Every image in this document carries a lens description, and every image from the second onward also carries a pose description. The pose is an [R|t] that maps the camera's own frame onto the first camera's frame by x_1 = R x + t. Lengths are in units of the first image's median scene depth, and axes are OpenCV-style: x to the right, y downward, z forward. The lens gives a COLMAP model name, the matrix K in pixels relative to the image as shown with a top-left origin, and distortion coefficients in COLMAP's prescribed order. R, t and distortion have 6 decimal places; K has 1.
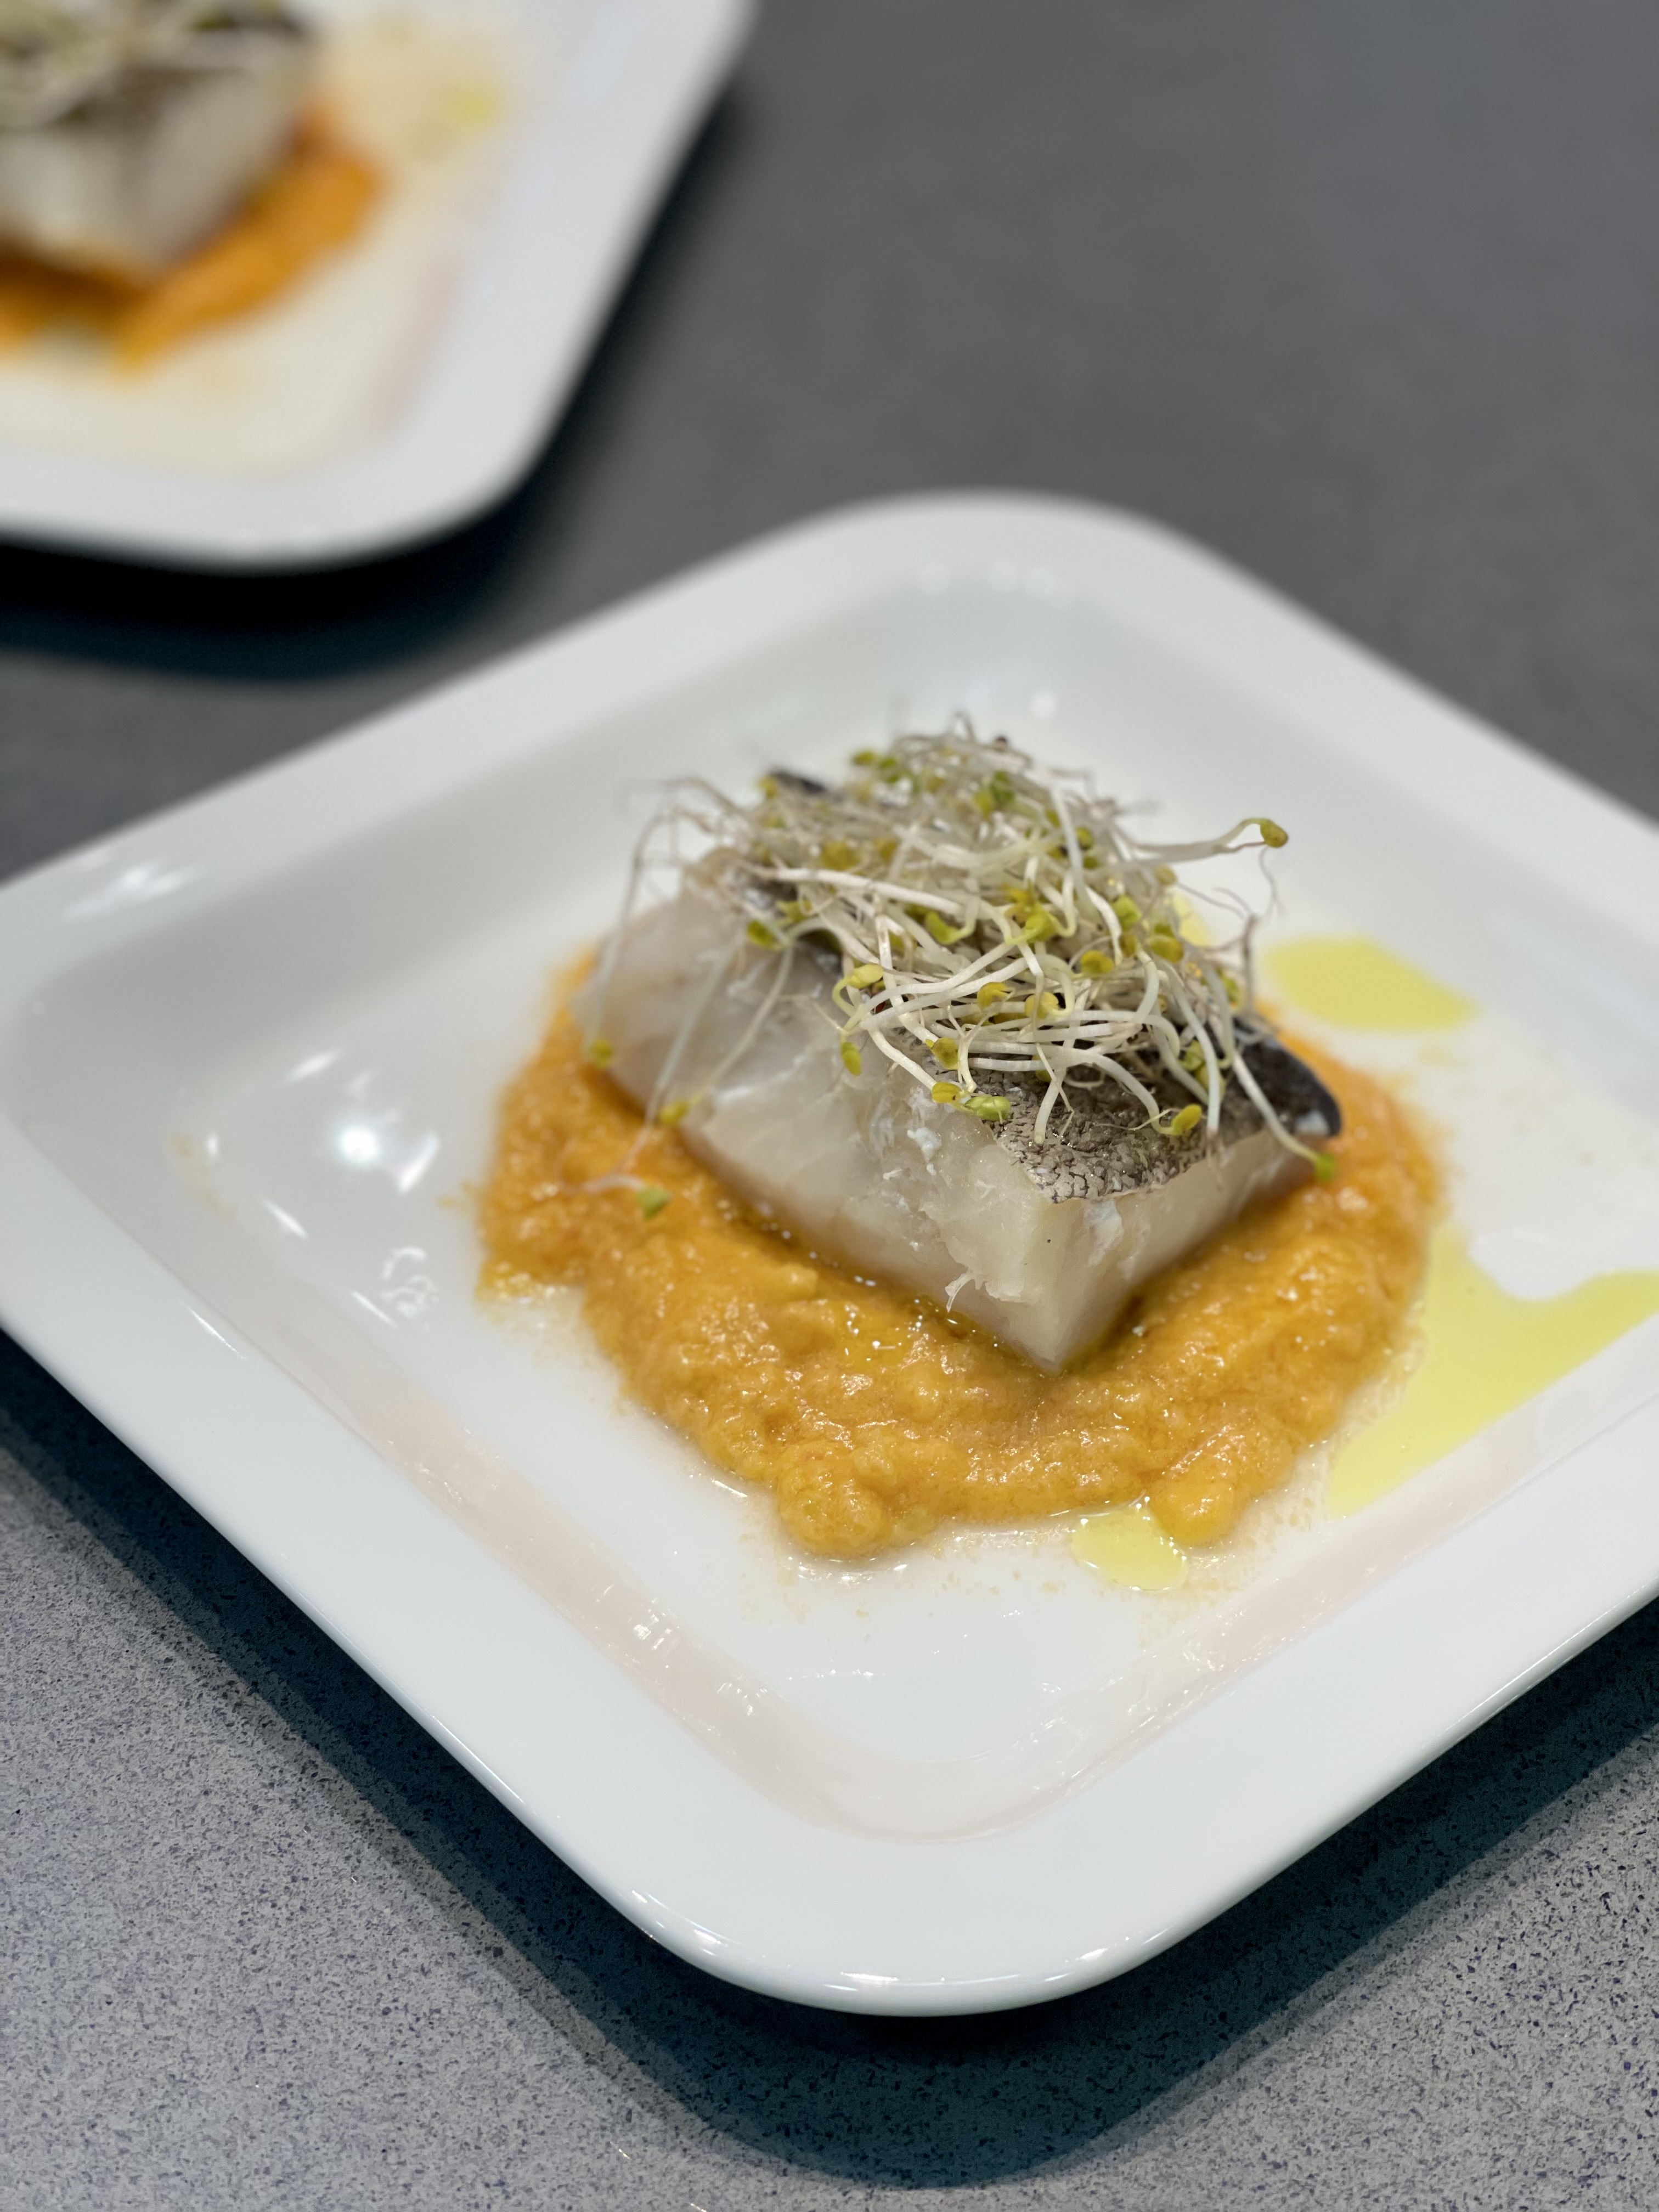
lens RADIAL K [[4201.2, 0, 824.8], [0, 4201.2, 1101.0], [0, 0, 1]] dist [-0.019795, 0.000000]
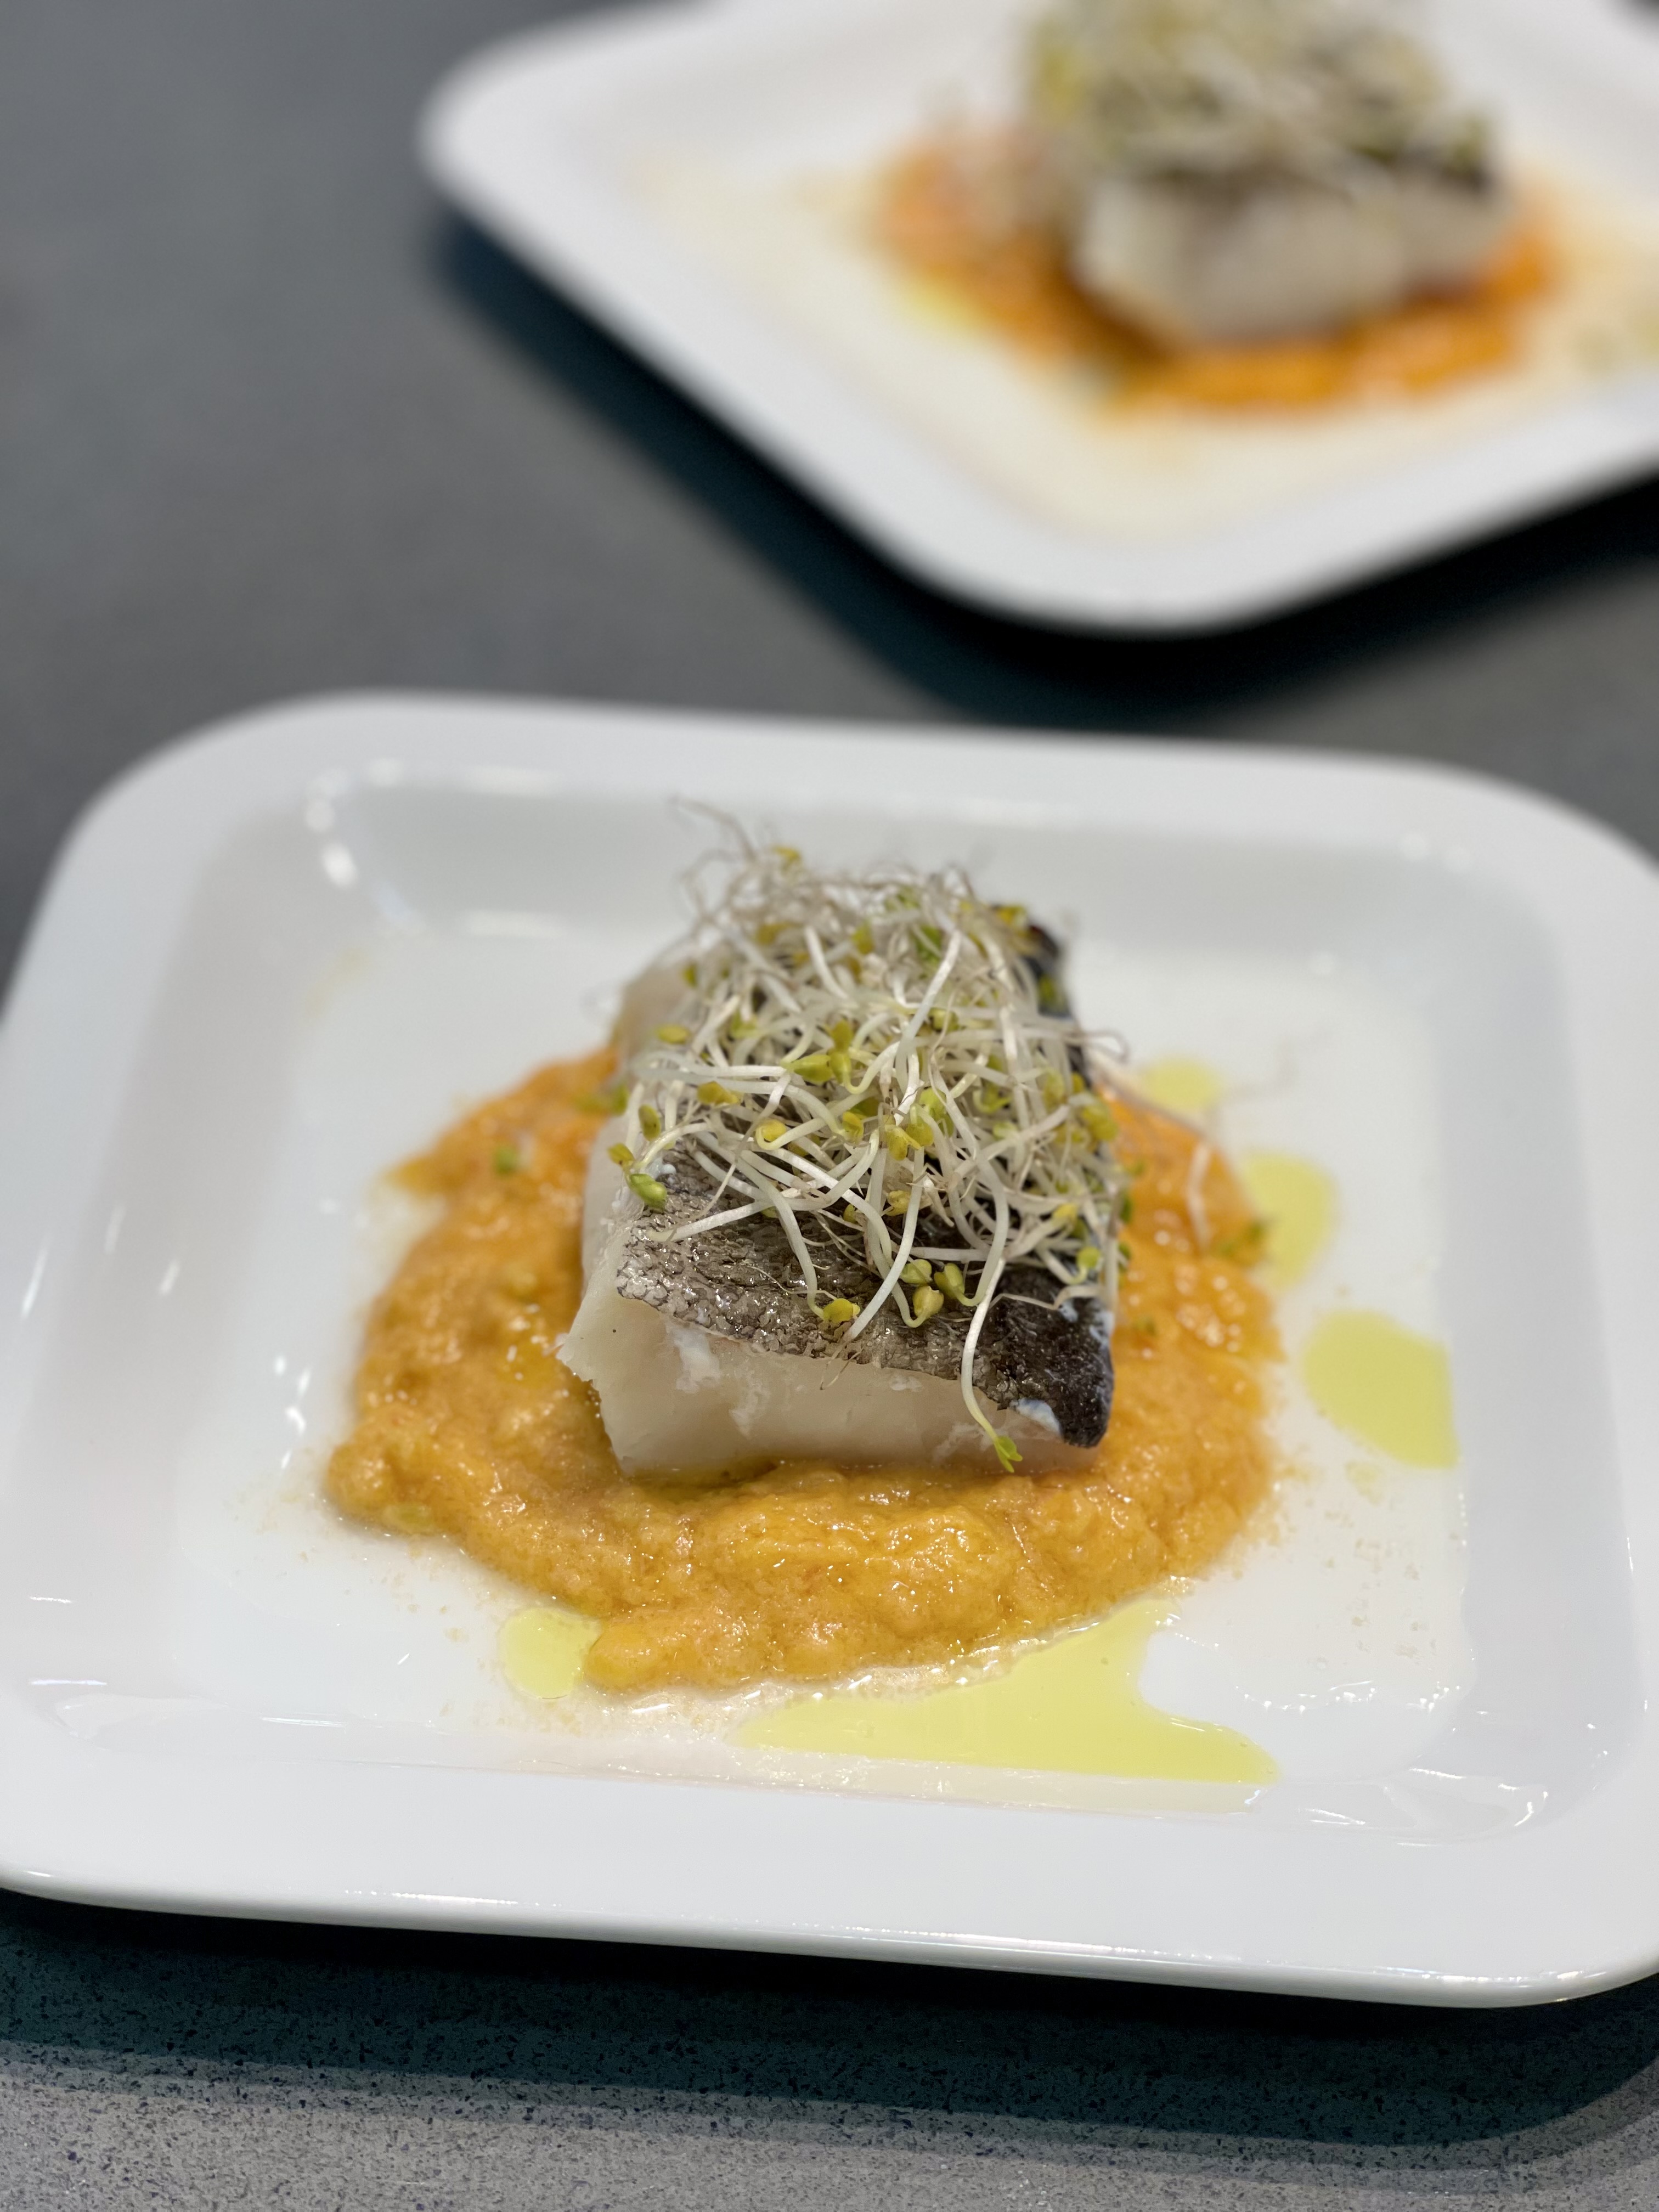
lens RADIAL K [[4201.2, 0, 824.7], [0, 4201.2, 1110.2], [0, 0, 1]] dist [-0.019795, 0.000000]
pose [[0.706878, 0.438497, -0.555017, 0.644868], [-0.466438, 0.878851, 0.100284, -0.141329], [0.531752, 0.187992, 0.825772, 0.213037]]
